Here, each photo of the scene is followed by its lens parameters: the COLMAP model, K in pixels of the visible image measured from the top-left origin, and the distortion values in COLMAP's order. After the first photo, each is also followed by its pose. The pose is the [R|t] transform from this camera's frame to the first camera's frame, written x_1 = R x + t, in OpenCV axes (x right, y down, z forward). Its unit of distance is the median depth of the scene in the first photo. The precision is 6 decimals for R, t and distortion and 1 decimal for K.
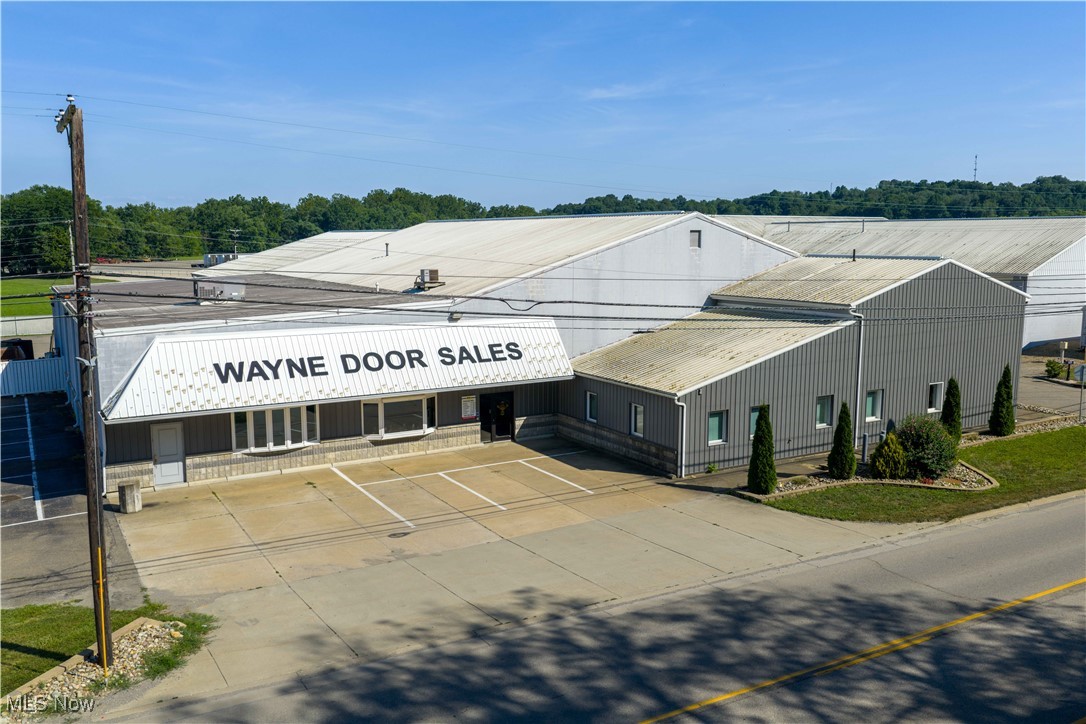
lens RADIAL K [[902.9, 0, 544.9], [0, 902.9, 362.5], [0, 0, 1]] dist [-0.002903, 0.002447]
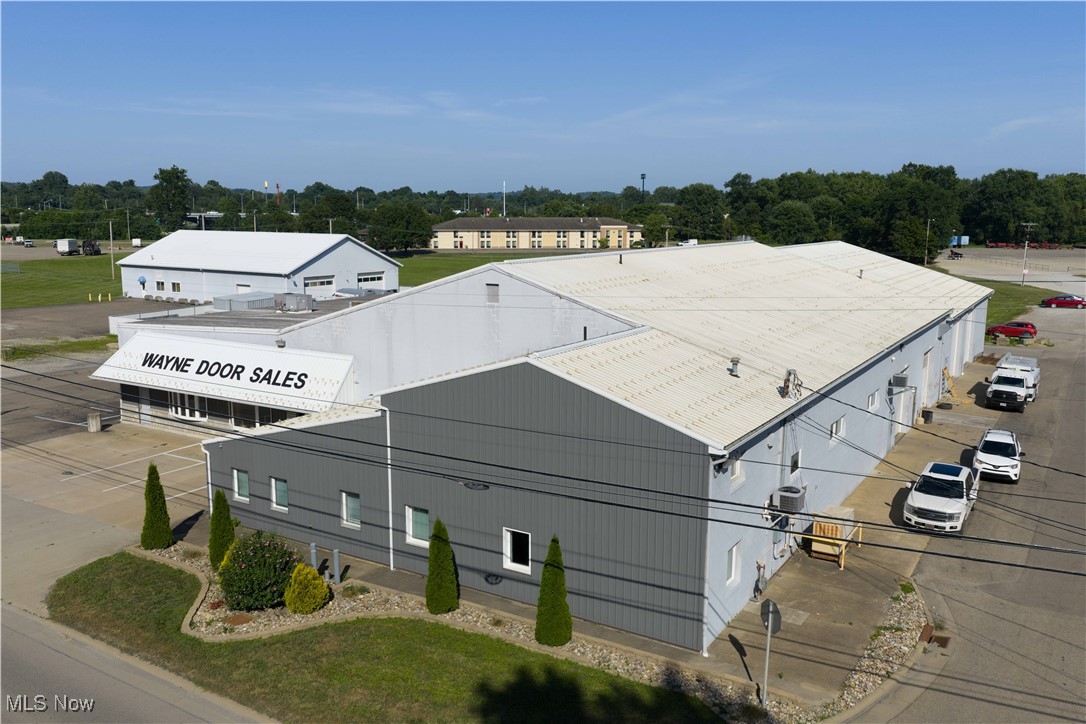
lens RADIAL K [[902.9, 0, 544.0], [0, 902.9, 362.4], [0, 0, 1]] dist [-0.002903, 0.002447]
pose [[0.469049, 0.149331, -0.870456, 1.159206], [-0.126566, 0.986794, 0.101089, -0.200538], [0.874056, 0.062755, 0.481755, 0.763705]]
